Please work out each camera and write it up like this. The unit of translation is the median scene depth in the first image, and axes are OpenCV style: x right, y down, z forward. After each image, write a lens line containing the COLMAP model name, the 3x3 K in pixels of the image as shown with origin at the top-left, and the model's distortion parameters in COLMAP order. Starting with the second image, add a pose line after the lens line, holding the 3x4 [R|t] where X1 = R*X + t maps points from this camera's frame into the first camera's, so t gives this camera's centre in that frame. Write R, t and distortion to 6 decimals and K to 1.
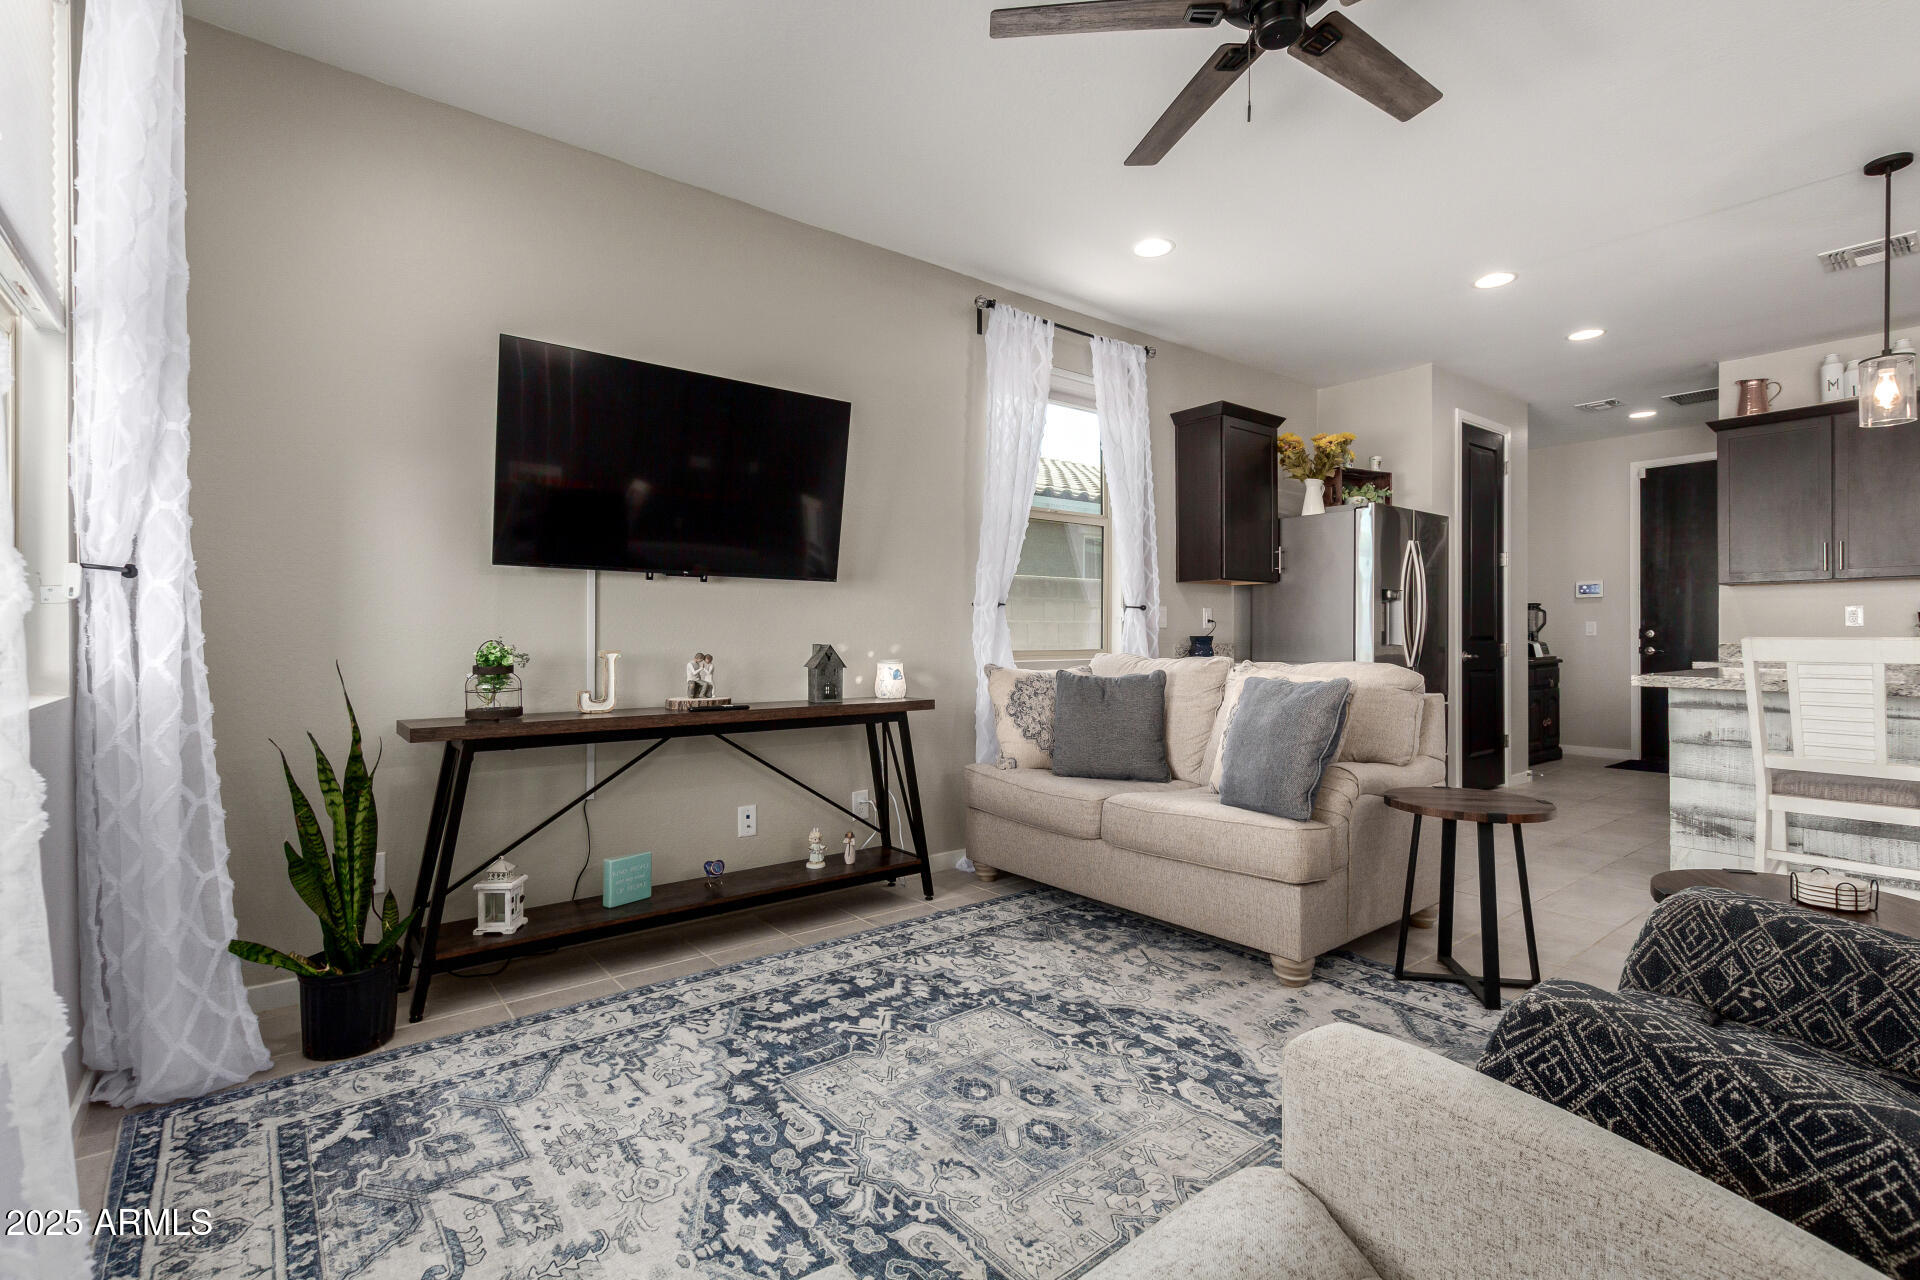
lens RADIAL K [[876.3, 0, 969.8], [0, 876.3, 635.7], [0, 0, 1]] dist [0.001358, -0.000117]
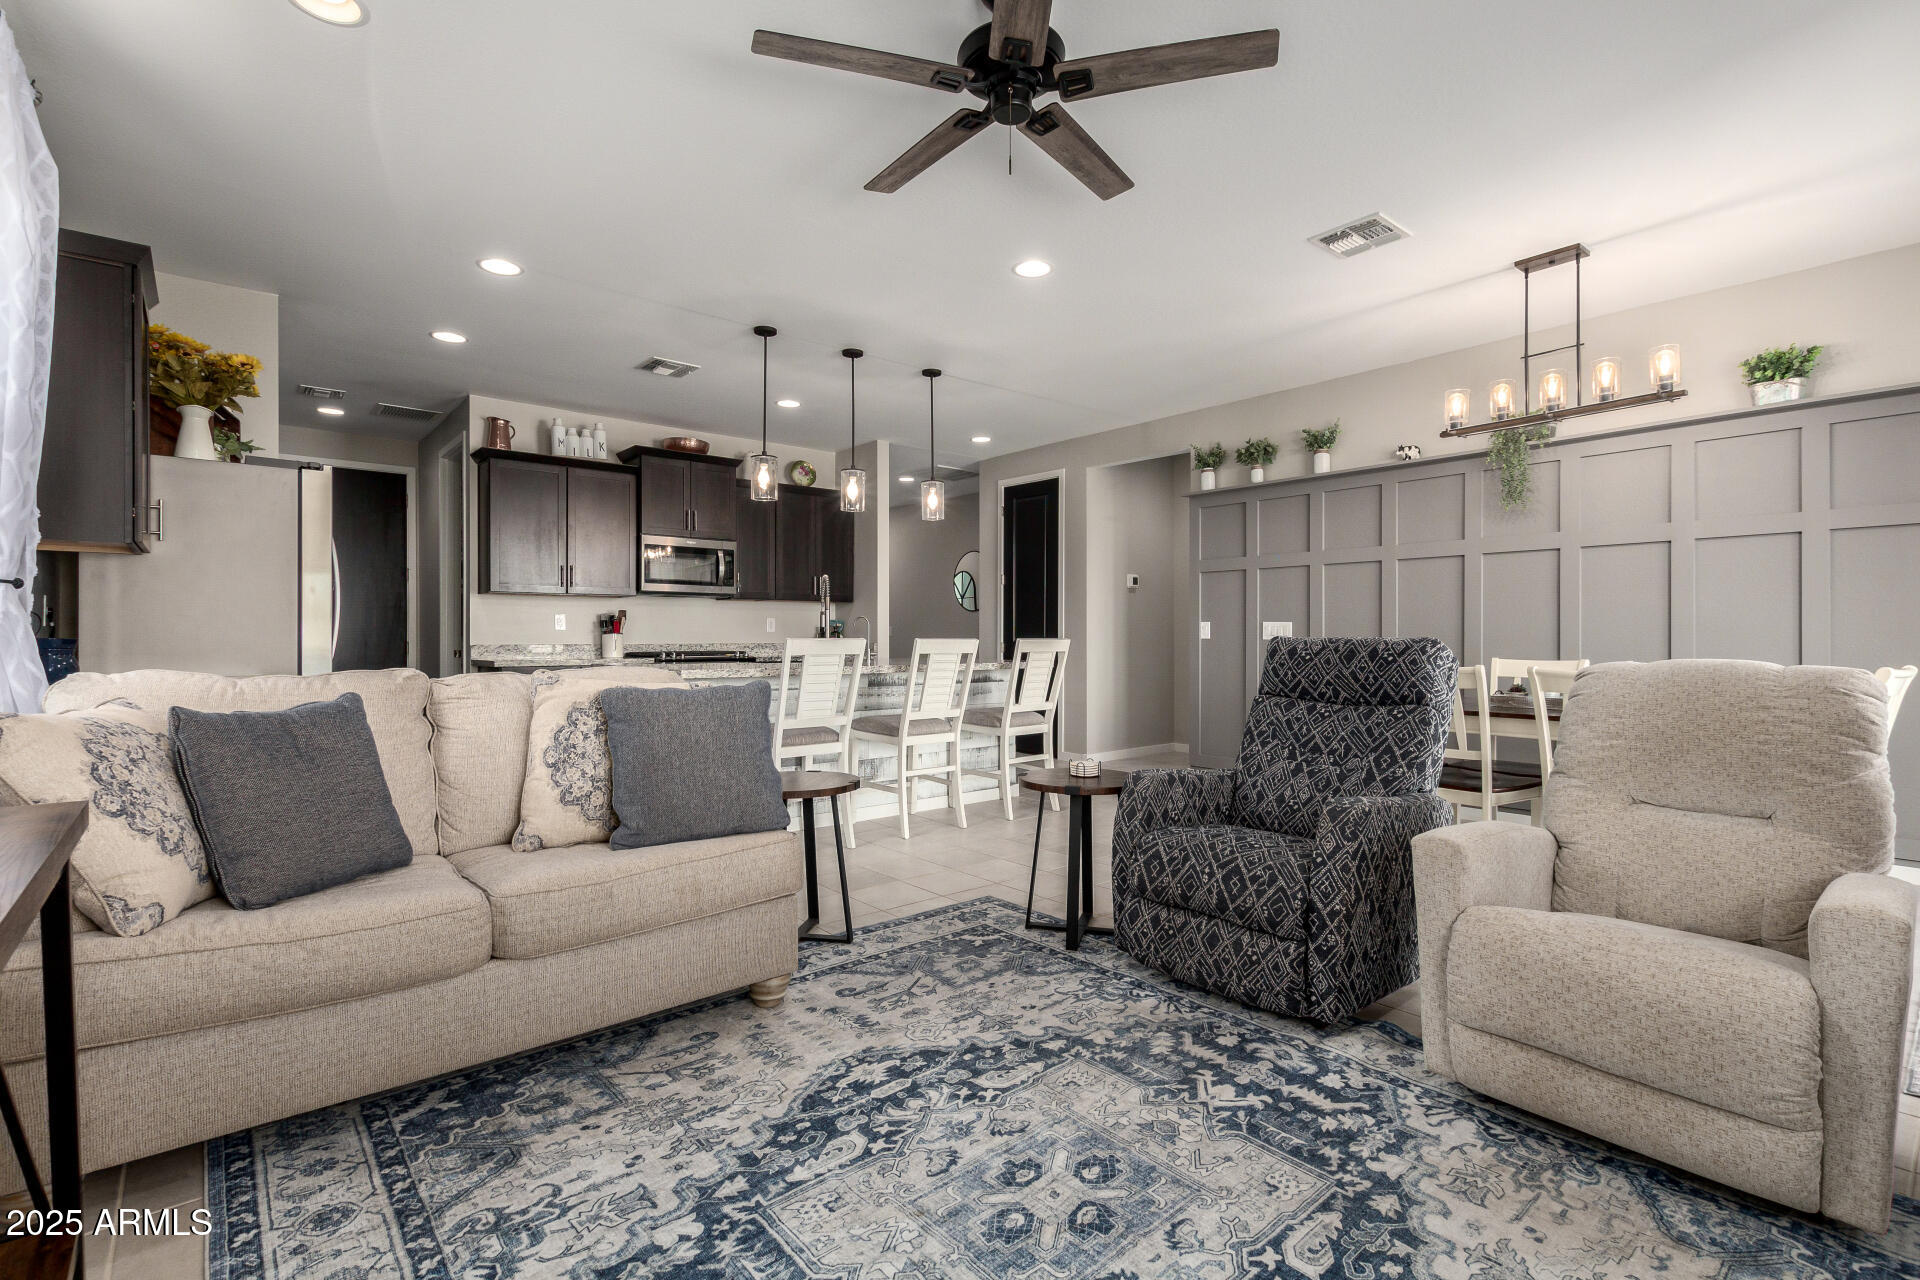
lens RADIAL K [[876.3, 0, 969.8], [0, 876.3, 635.7], [0, 0, 1]] dist [0.001358, -0.000117]
pose [[-0.034829, 0.002407, 0.999390, -0.580254], [0.000671, 0.999997, -0.002385, 0.001698], [-0.999393, 0.000588, -0.034830, 0.805209]]
